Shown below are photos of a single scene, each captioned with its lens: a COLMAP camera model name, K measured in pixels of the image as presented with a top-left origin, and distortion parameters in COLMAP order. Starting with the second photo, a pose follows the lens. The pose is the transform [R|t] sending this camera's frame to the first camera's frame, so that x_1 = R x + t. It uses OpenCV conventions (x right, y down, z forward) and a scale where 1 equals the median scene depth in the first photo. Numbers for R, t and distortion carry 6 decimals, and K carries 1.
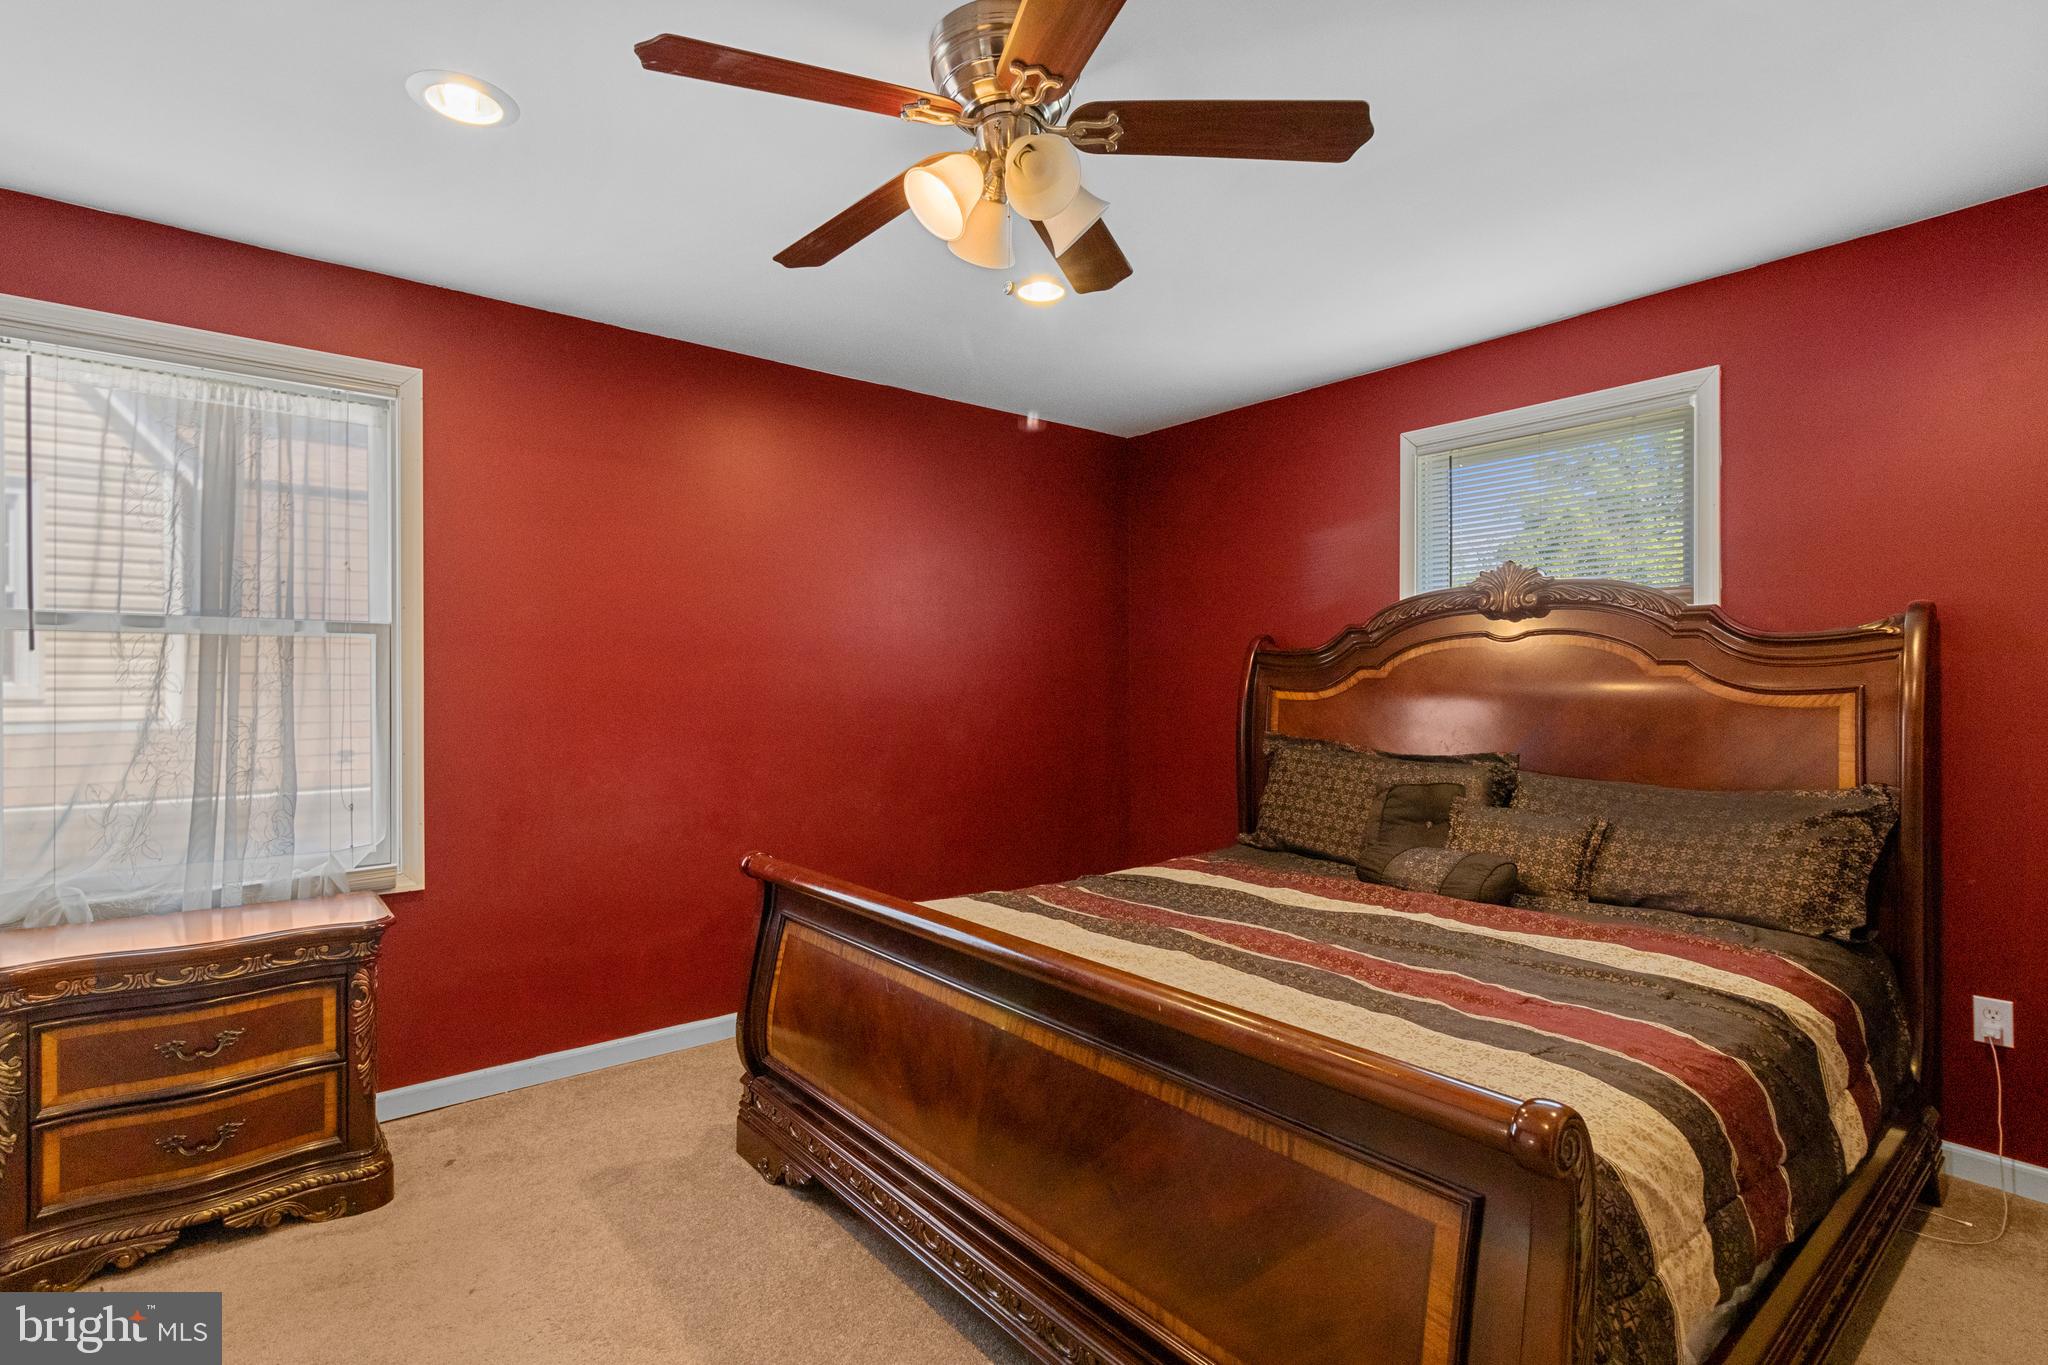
lens RADIAL K [[962.1, 0, 1017.1], [0, 962.1, 674.1], [0, 0, 1]] dist [-0.000025, -0.000002]
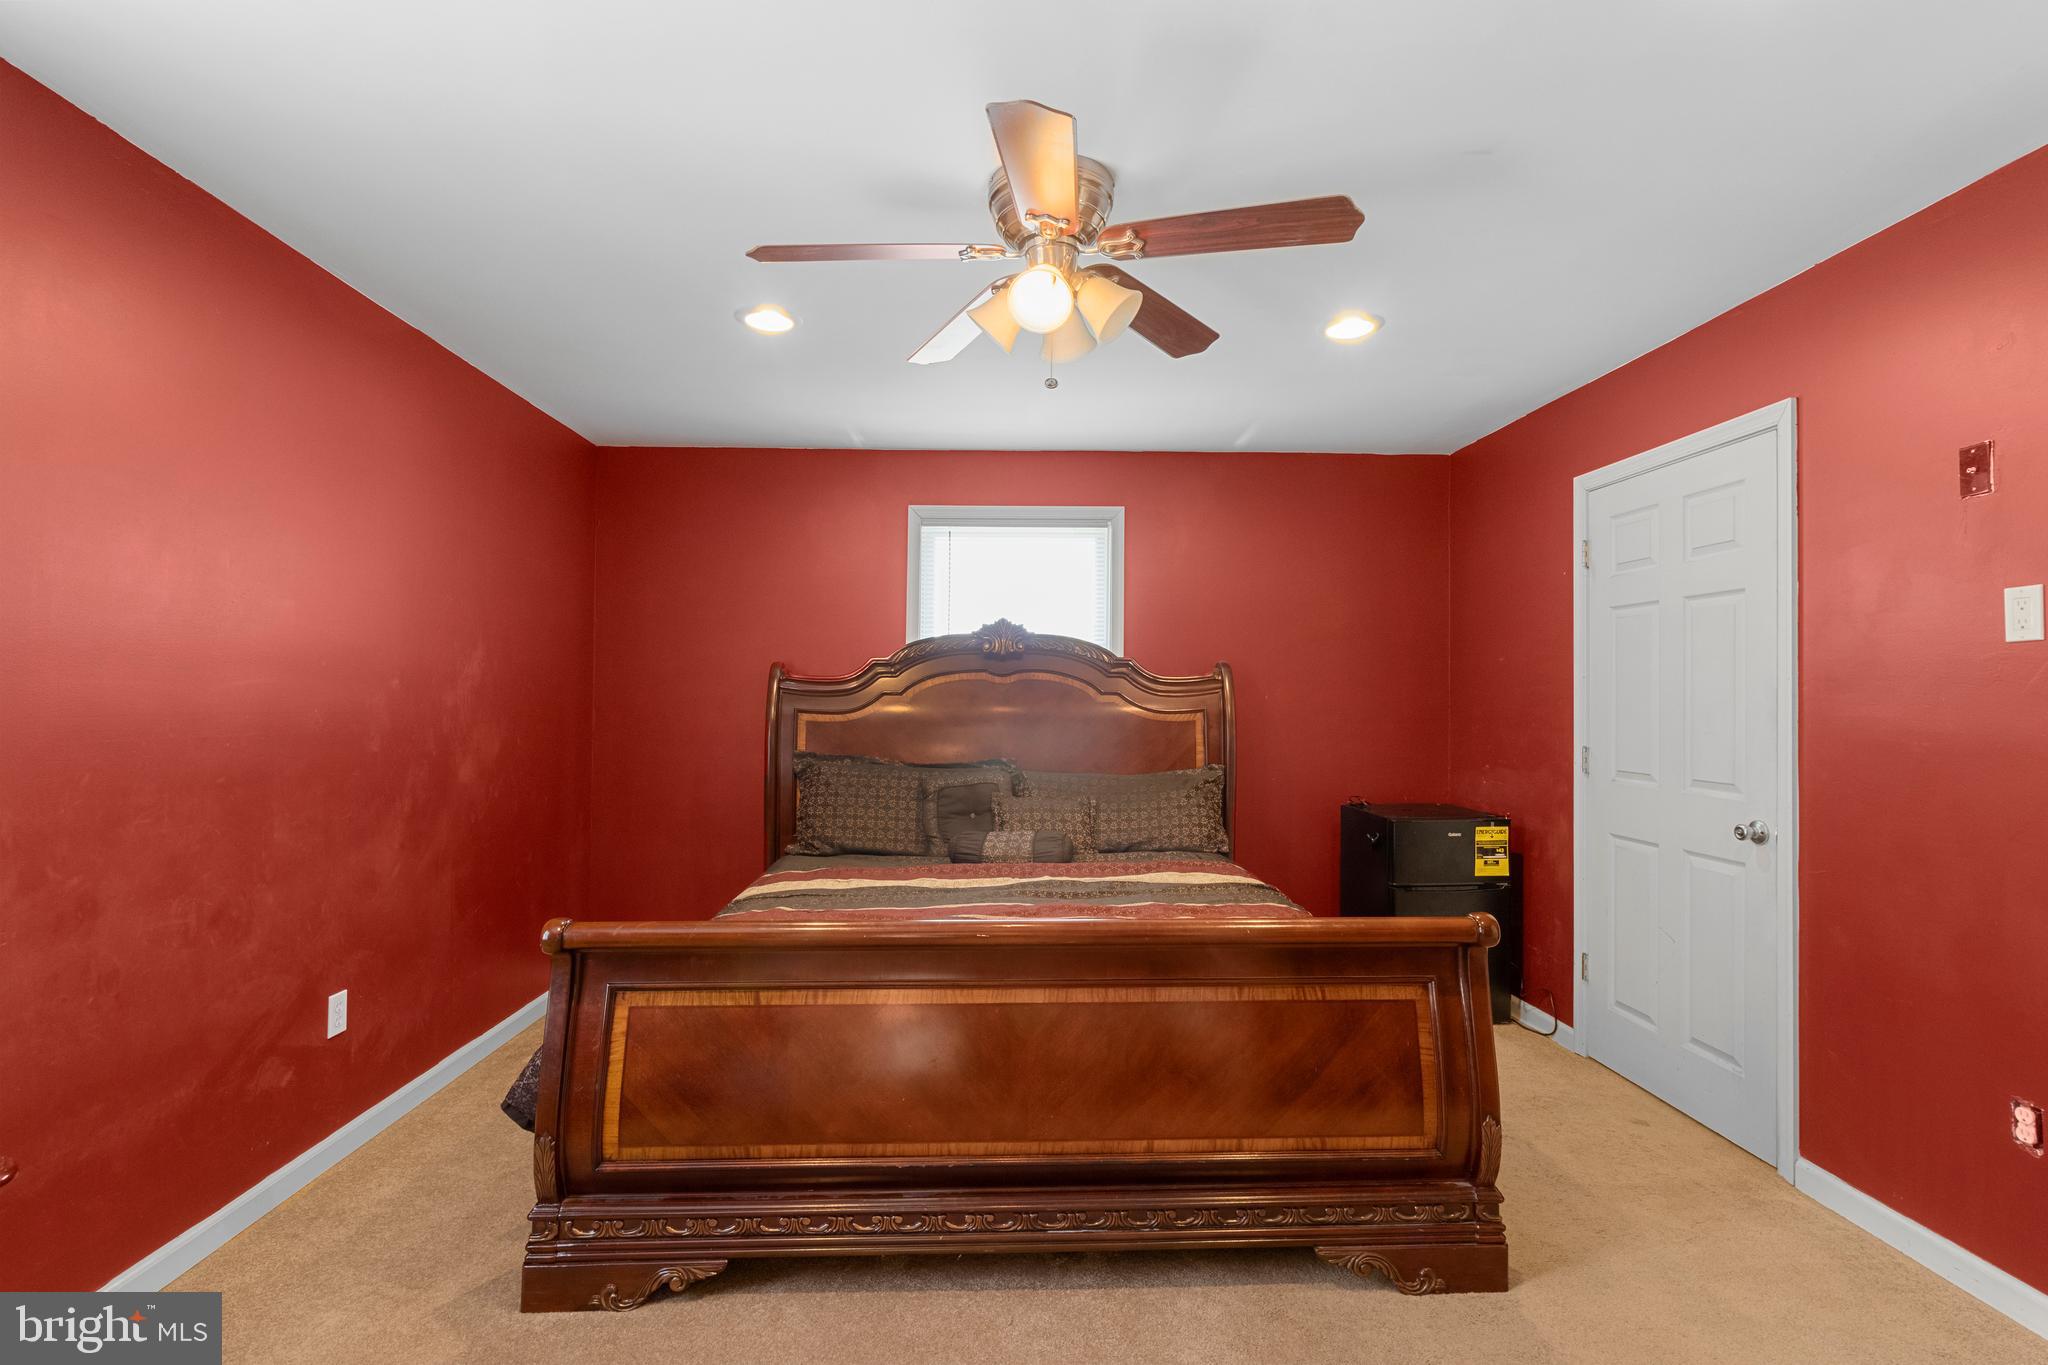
lens RADIAL K [[962.1, 0, 976.1], [0, 962.1, 673.6], [0, 0, 1]] dist [-0.000025, -0.000002]
pose [[0.615133, 0.024333, 0.788048, -0.694955], [-0.007594, 0.999660, -0.024939, -0.003596], [-0.788387, 0.009357, 0.615109, 0.228499]]
